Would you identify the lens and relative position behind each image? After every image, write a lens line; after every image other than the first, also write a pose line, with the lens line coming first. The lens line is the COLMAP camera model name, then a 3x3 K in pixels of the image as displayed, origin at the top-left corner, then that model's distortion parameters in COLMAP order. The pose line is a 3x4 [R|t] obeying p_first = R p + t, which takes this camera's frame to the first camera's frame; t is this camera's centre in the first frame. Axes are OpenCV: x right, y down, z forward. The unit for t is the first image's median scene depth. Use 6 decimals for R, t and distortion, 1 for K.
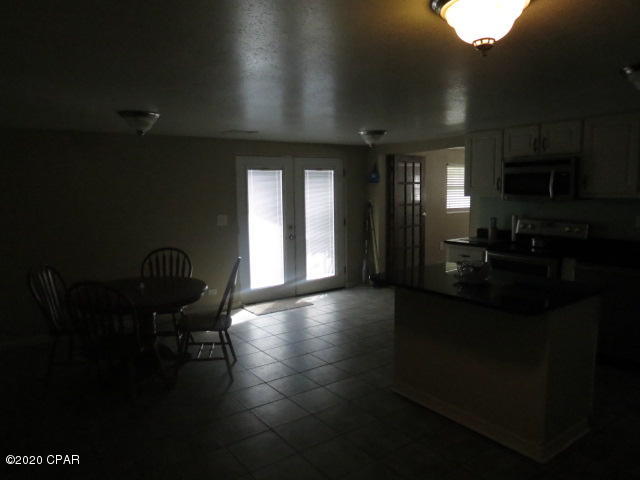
lens RADIAL K [[454.8, 0, 320.0], [0, 454.8, 240.0], [0, 0, 1]] dist [0.065173, 0.001124]
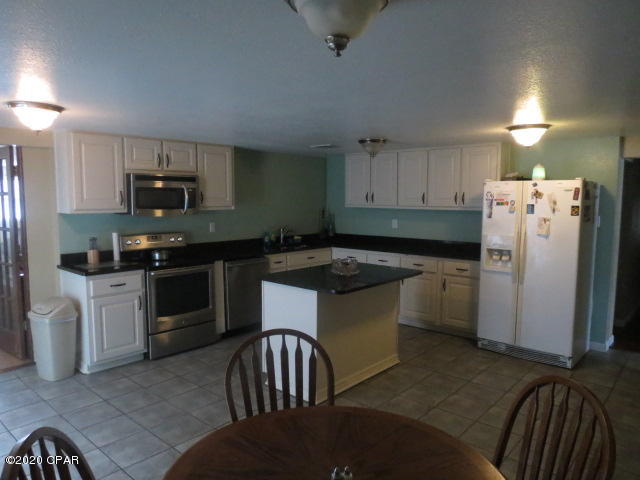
lens RADIAL K [[454.8, 0, 320.0], [0, 454.8, 240.0], [0, 0, 1]] dist [0.065173, 0.001124]
pose [[-0.184799, -0.078537, 0.979633, -0.601033], [0.120736, 0.987437, 0.101939, -0.092043], [-0.975332, 0.137115, -0.172995, 0.853334]]
